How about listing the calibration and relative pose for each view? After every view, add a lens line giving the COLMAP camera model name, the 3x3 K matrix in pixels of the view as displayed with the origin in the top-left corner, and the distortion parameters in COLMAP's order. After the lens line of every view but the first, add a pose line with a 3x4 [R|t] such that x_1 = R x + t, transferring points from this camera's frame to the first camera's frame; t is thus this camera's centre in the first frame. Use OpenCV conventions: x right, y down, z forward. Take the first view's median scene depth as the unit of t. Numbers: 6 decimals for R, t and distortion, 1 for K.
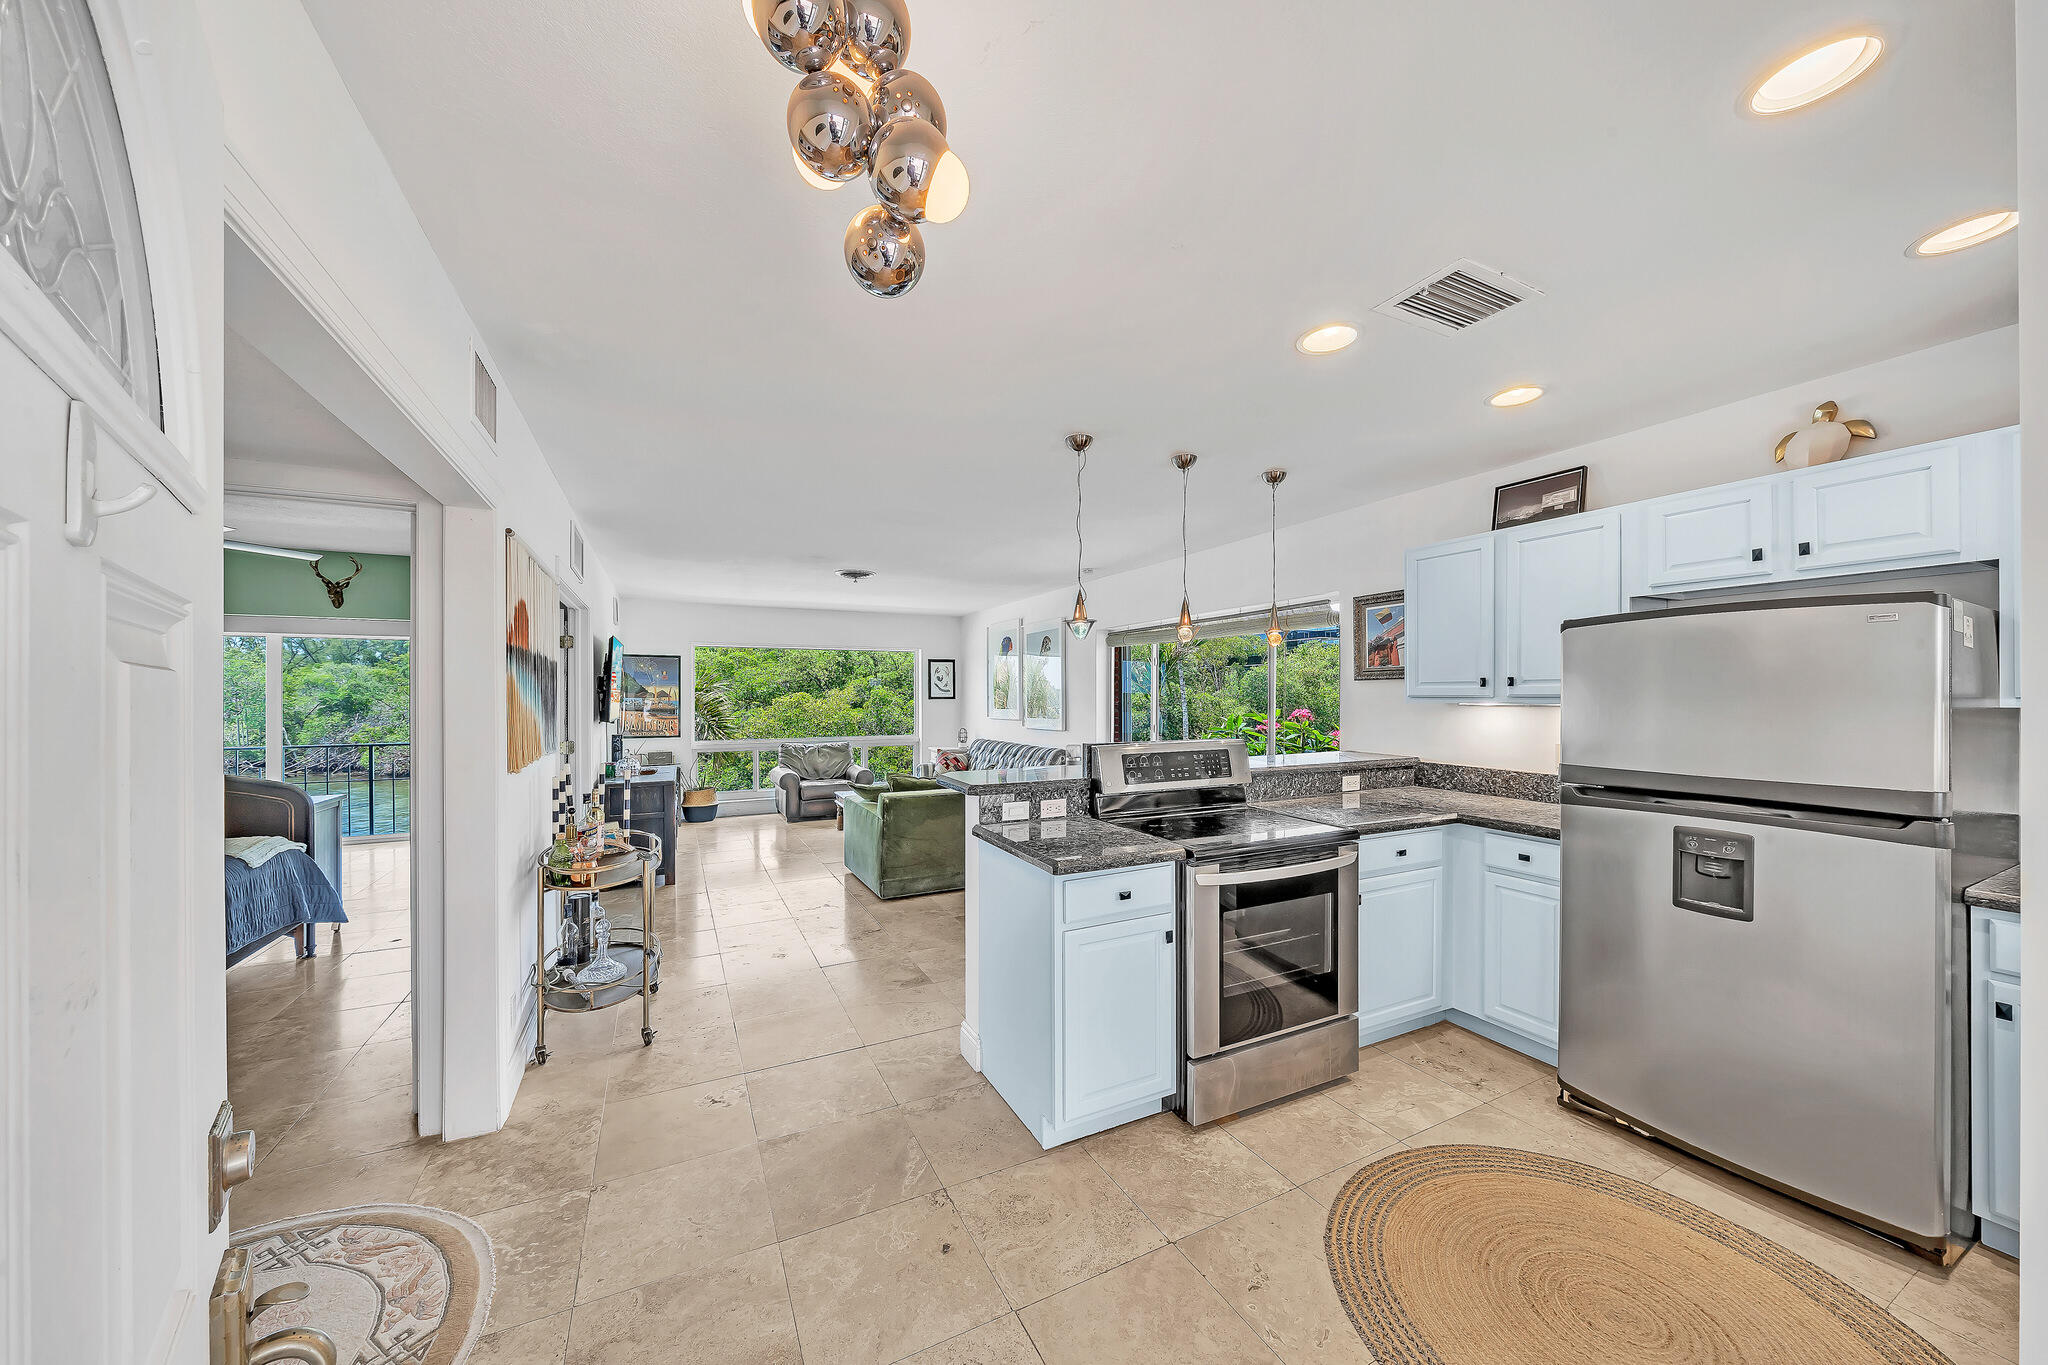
lens RADIAL K [[704.0, 0, 1025.1], [0, 704.0, 697.2], [0, 0, 1]] dist [-0.005933, -0.000050]
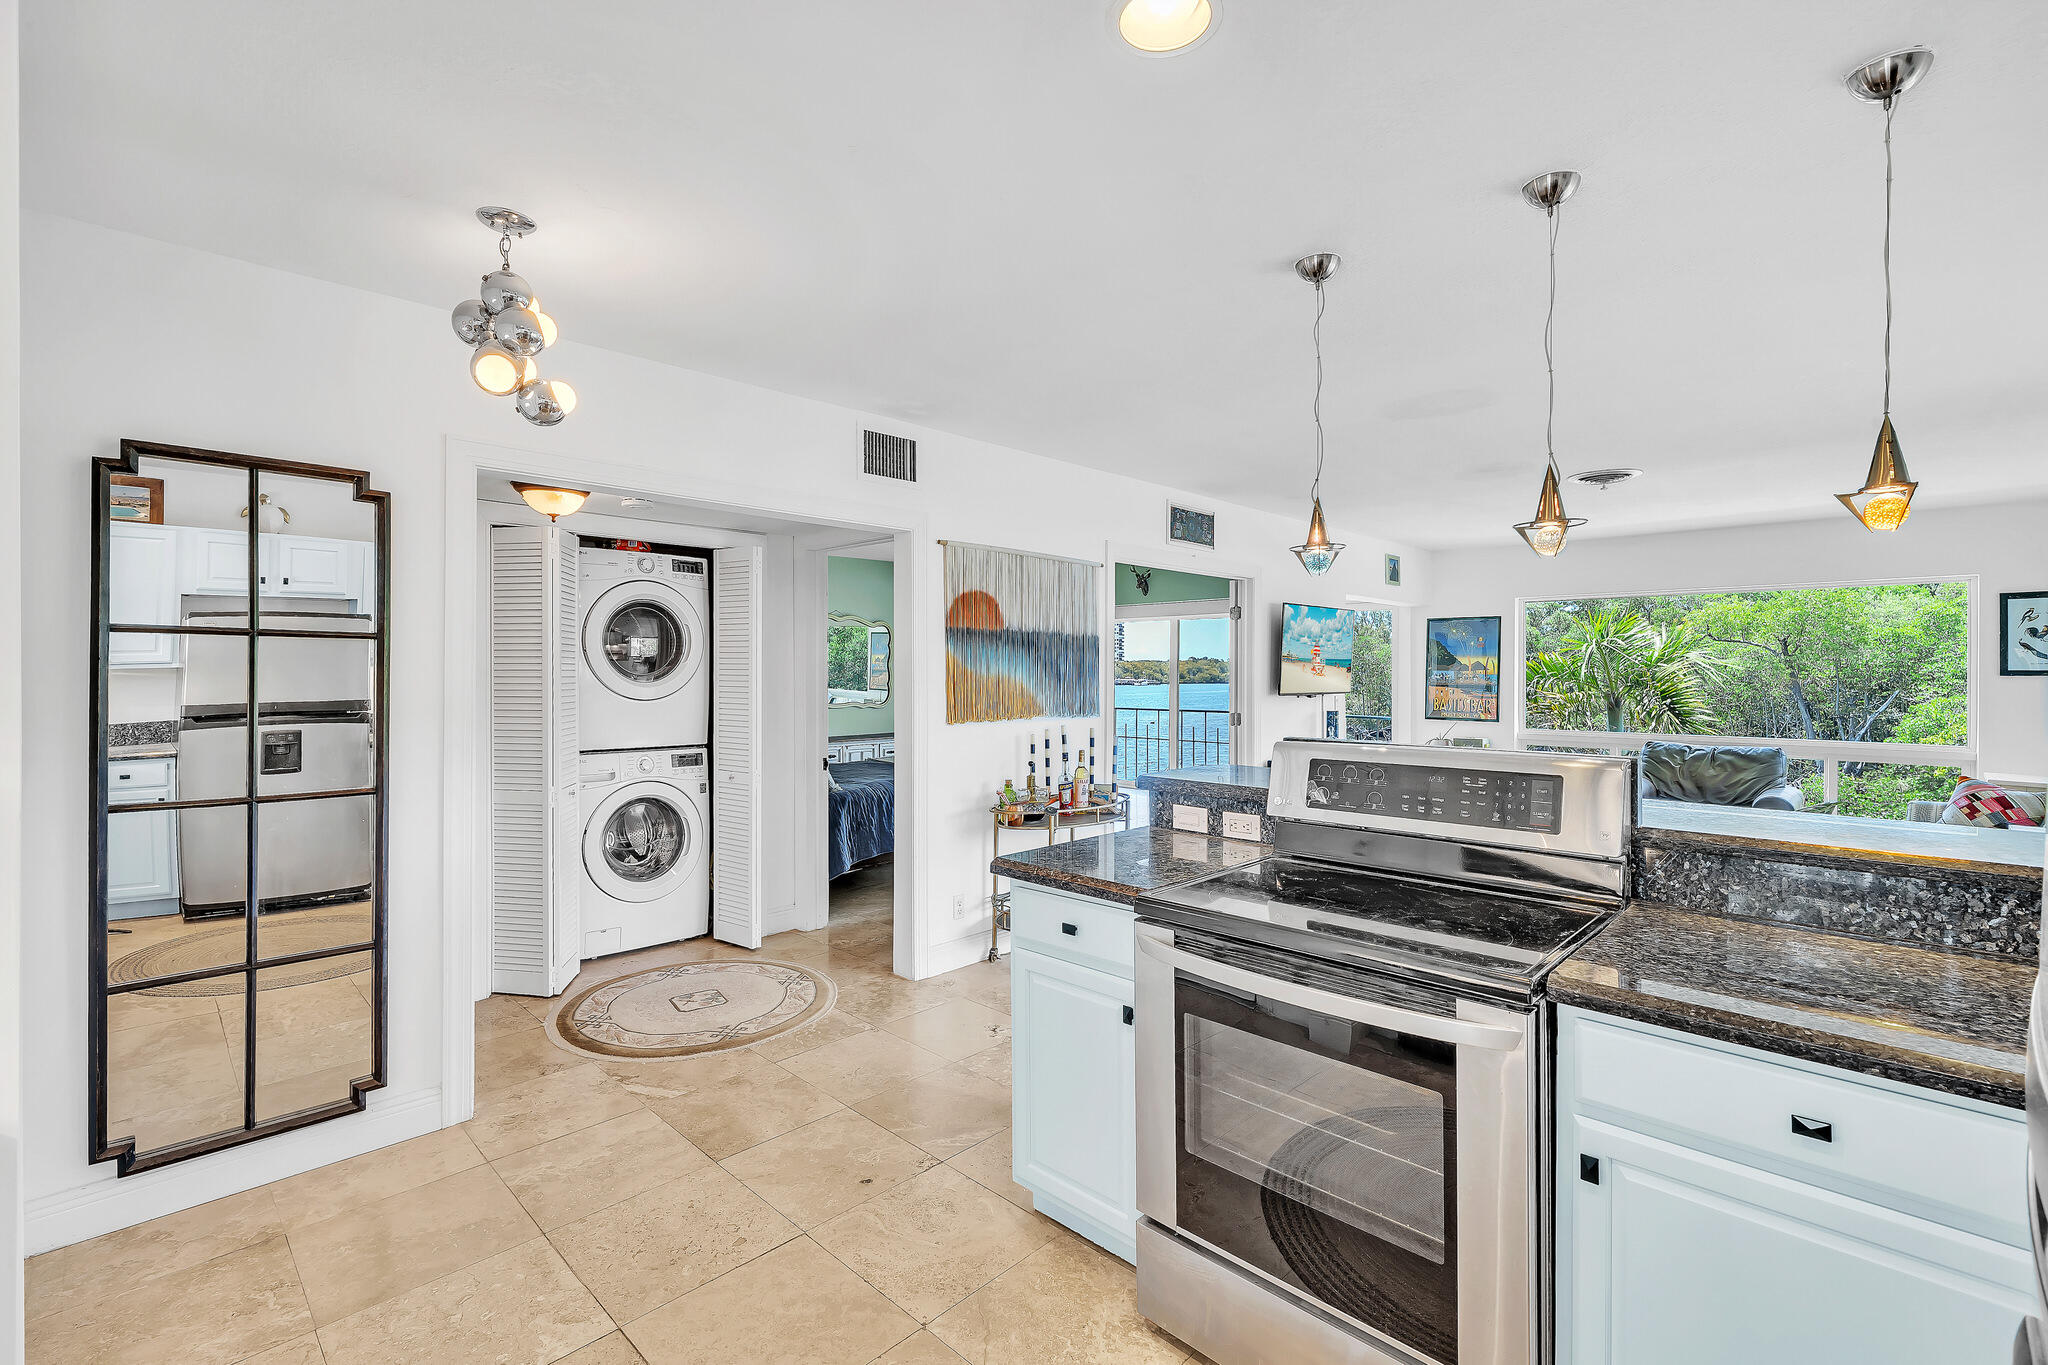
lens RADIAL K [[908.7, 0, 1006.2], [0, 908.7, 677.3], [0, 0, 1]] dist [-0.000389, 0.000111]
pose [[0.319237, 0.008923, -0.947633, 0.288248], [-0.003167, 0.999960, 0.008348, 0.001397], [0.947669, 0.000336, 0.319253, 0.173809]]
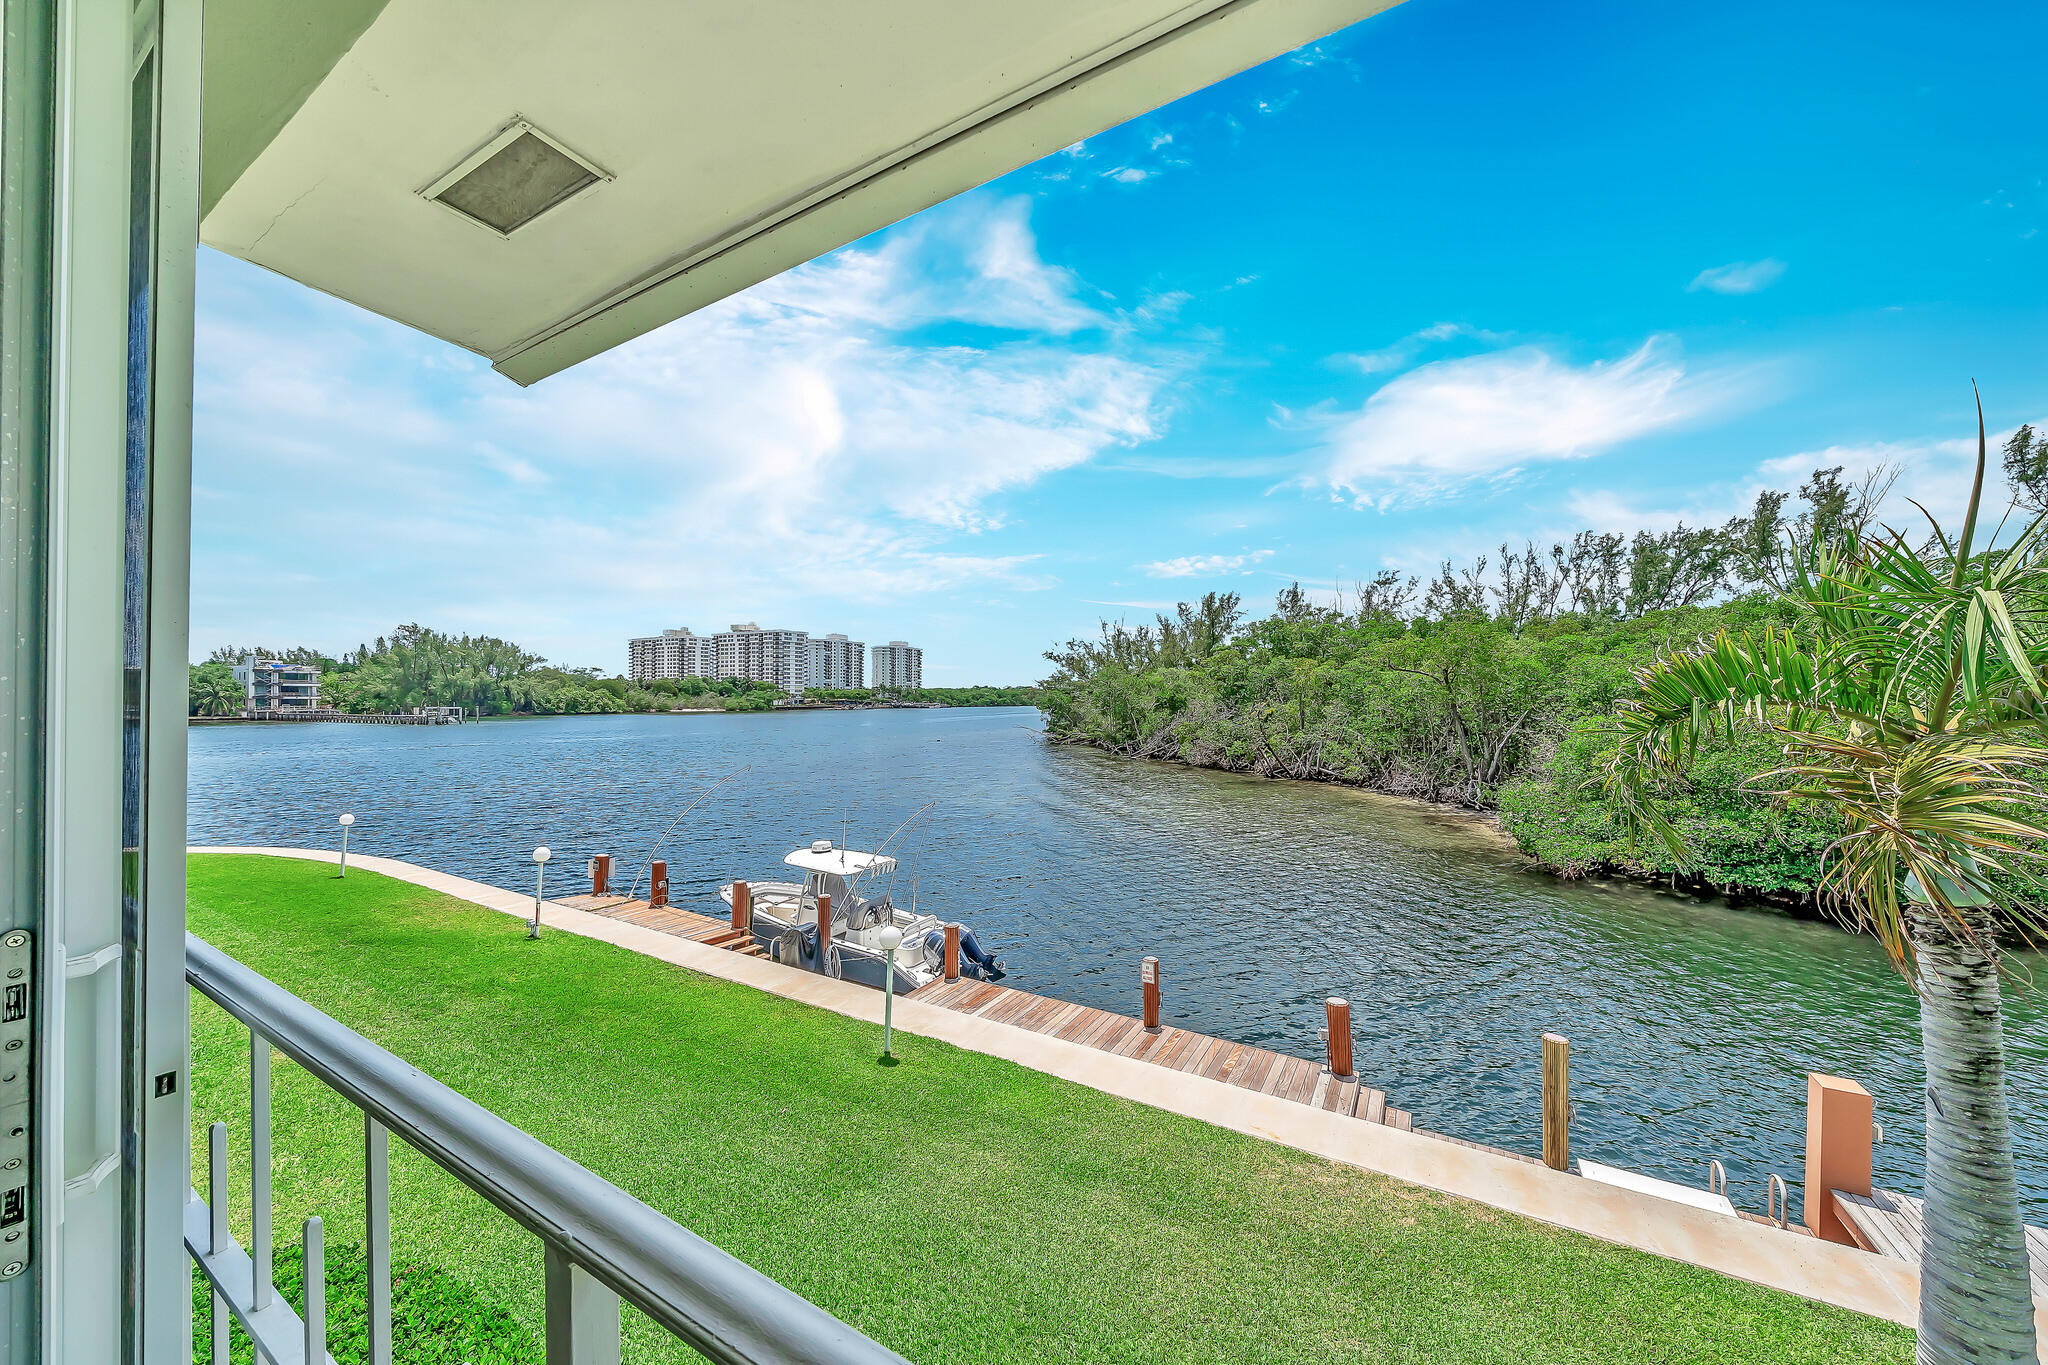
lens RADIAL K [[722.5, 0, 1019.8], [0, 722.5, 698.4], [0, 0, 1]] dist [-0.006297, -0.000244]
pose [[0.552883, 0.005035, -0.833244, -0.762076], [-0.005098, 0.999983, 0.002660, 0.016727], [0.833244, 0.002777, 0.552899, 0.888252]]
